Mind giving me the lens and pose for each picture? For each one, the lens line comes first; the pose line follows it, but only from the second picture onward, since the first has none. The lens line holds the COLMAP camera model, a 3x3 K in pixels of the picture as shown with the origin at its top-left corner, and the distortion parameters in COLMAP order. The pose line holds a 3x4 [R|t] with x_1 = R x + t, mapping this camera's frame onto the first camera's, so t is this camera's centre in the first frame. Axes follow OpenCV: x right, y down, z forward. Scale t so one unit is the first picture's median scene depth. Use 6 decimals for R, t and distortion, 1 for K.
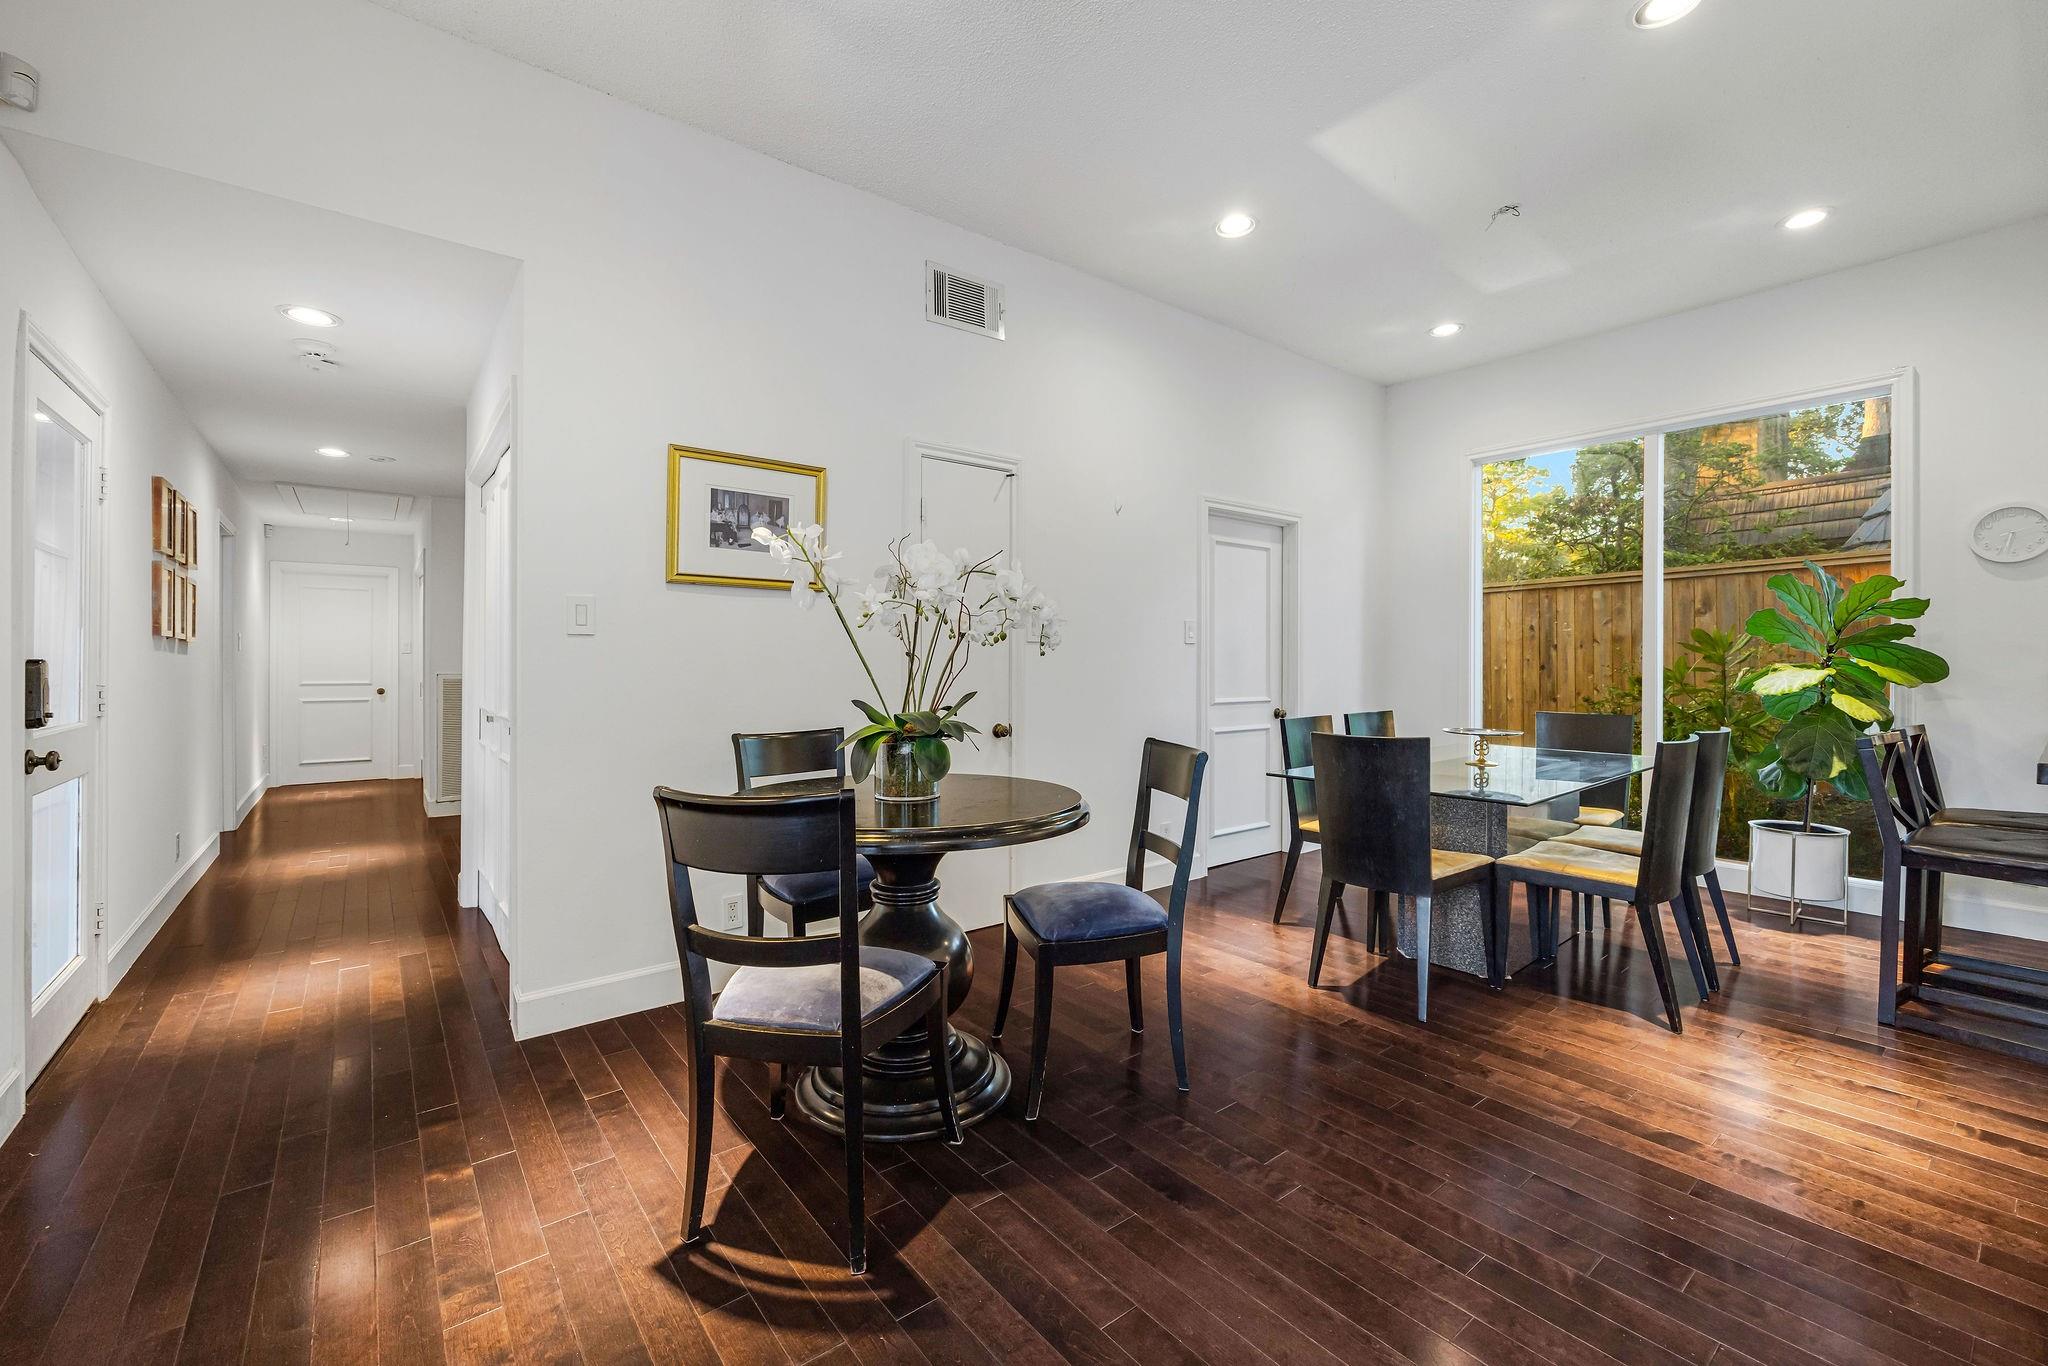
lens RADIAL K [[831.5, 0, 979.7], [0, 831.5, 668.2], [0, 0, 1]] dist [-0.001366, 0.000093]
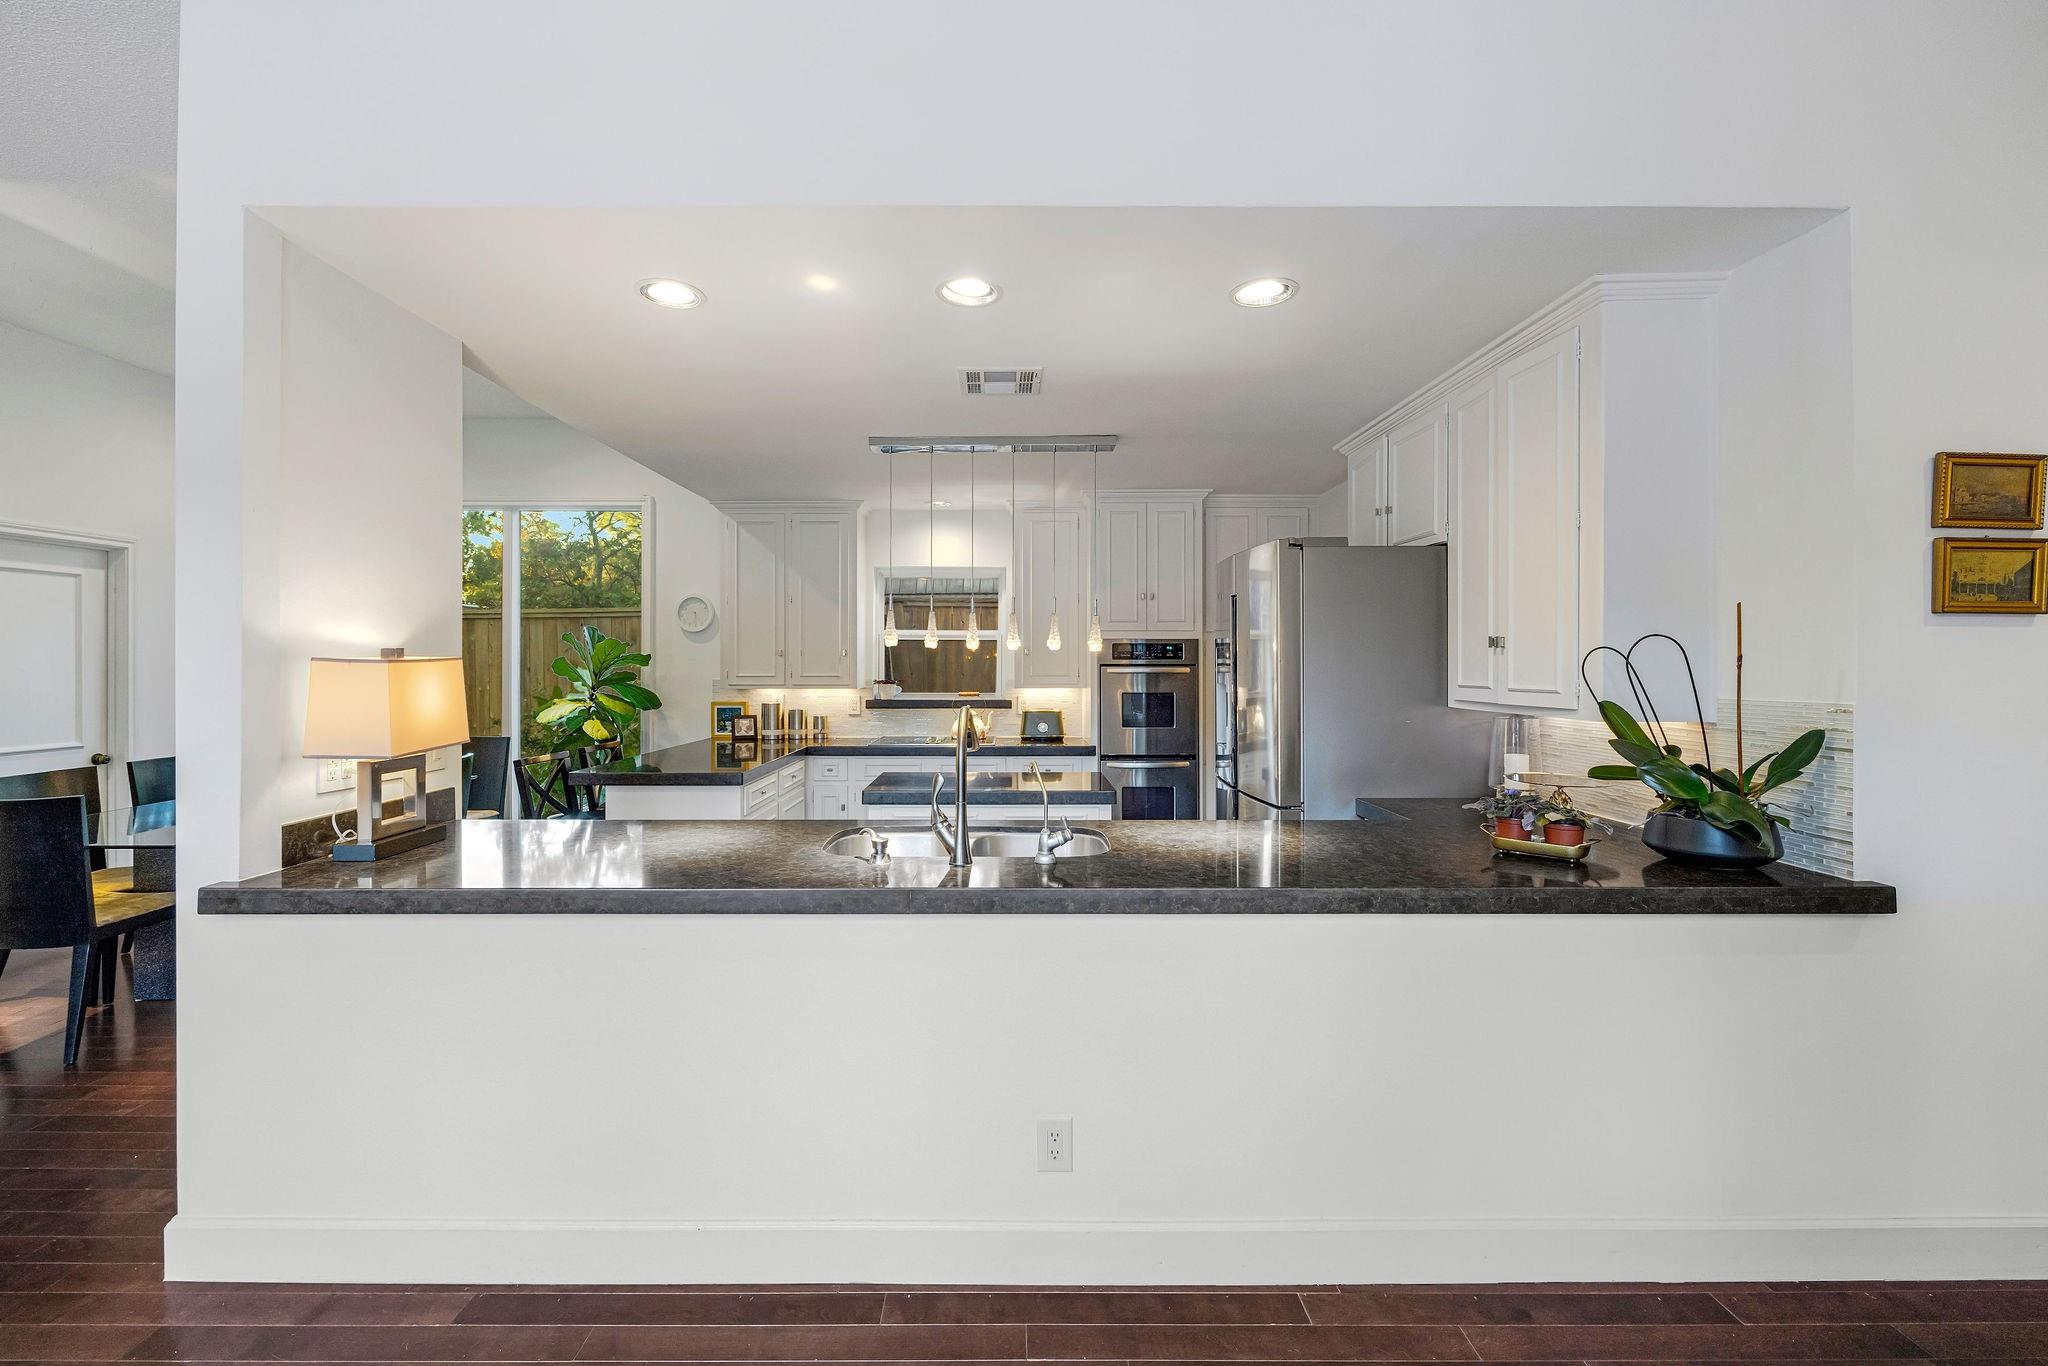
lens RADIAL K [[831.5, 0, 1022.8], [0, 831.5, 666.2], [0, 0, 1]] dist [-0.001366, 0.000093]
pose [[0.590831, 0.002013, 0.806793, 0.296106], [-0.001962, 0.999998, -0.001059, -0.060438], [-0.806793, -0.000957, 0.590833, -0.453795]]
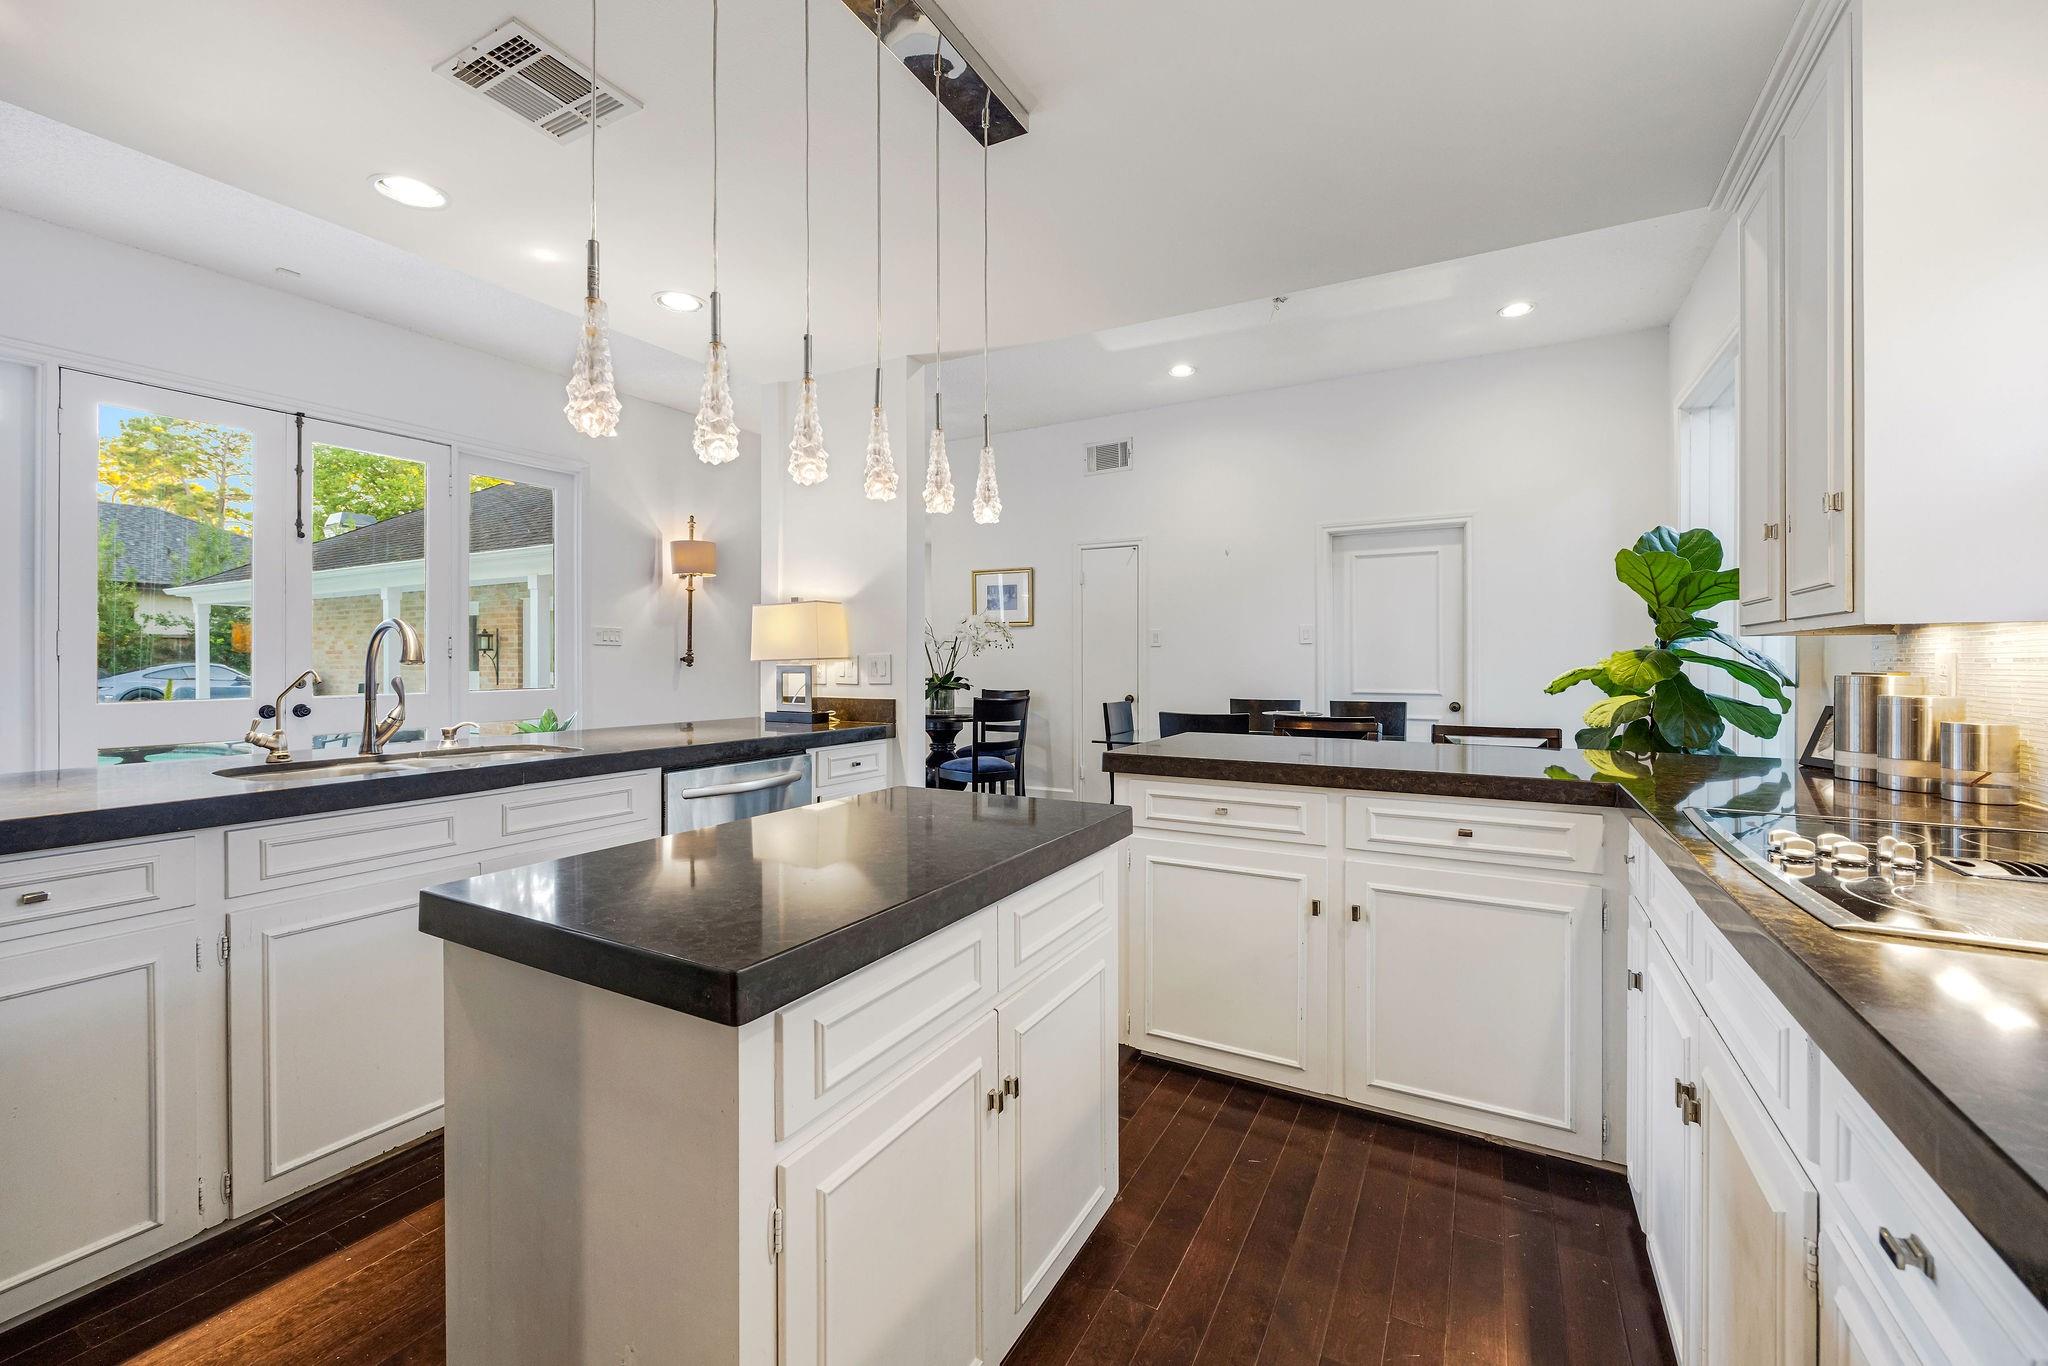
lens RADIAL K [[831.5, 0, 1023.8], [0, 831.5, 670.6], [0, 0, 1]] dist [-0.001366, 0.000093]
pose [[0.402361, 0.010535, -0.915420, 1.443496], [-0.005749, 0.999943, 0.008981, 0.000902], [0.915463, 0.001649, 0.402399, 0.119439]]
